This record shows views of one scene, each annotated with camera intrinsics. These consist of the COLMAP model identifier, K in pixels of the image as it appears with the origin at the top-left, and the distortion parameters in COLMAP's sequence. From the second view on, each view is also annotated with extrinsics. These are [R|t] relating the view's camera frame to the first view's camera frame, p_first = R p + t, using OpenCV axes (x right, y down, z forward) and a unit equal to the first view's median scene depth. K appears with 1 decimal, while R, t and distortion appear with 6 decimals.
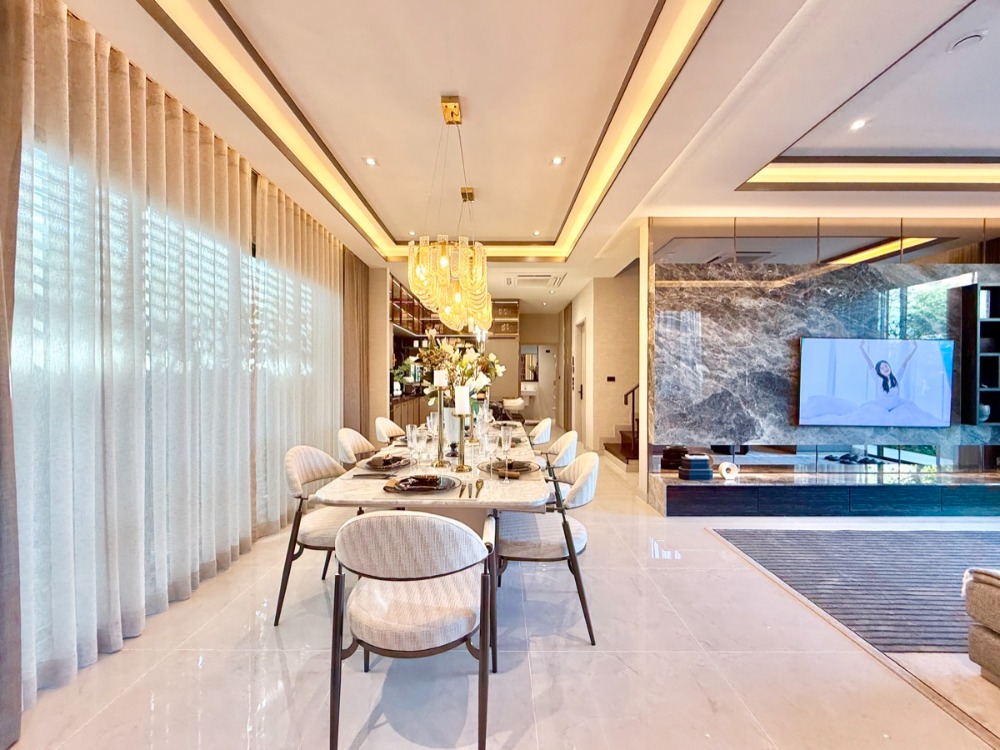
lens RADIAL K [[408.1, 0, 495.7], [0, 408.1, 376.5], [0, 0, 1]] dist [-0.003472, -0.000711]
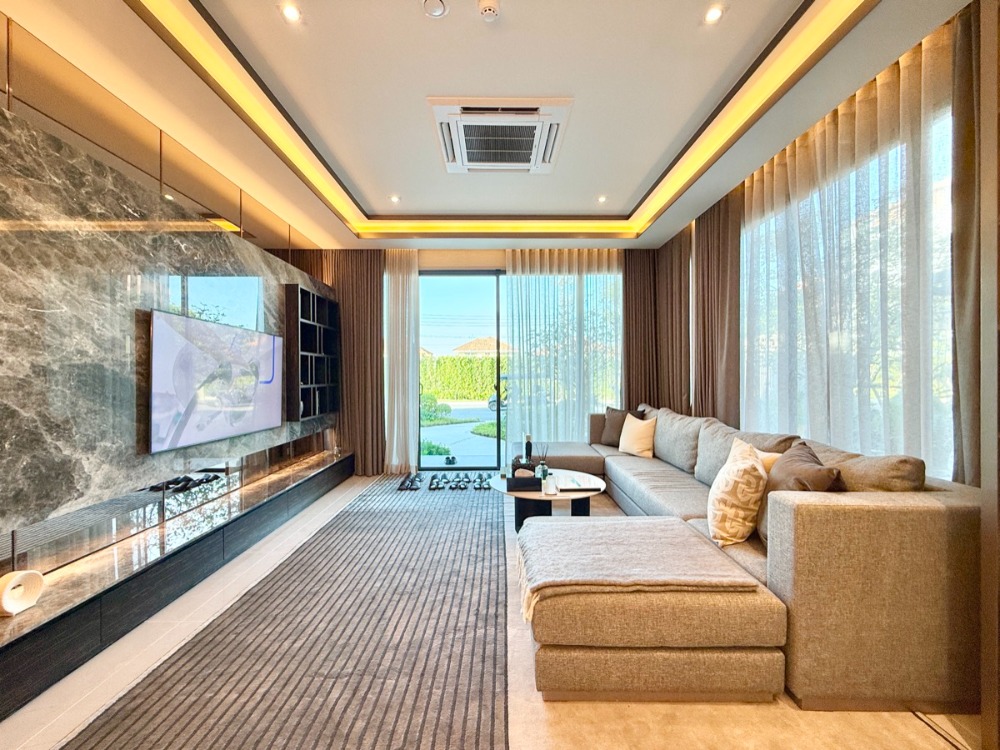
lens RADIAL K [[408.1, 0, 500.6], [0, 408.1, 378.0], [0, 0, 1]] dist [-0.003472, -0.000711]
pose [[-0.024612, -0.006118, 0.999678, 0.130089], [0.005006, 0.999968, 0.006243, 0.005698], [-0.999685, 0.005158, -0.024581, 0.490922]]
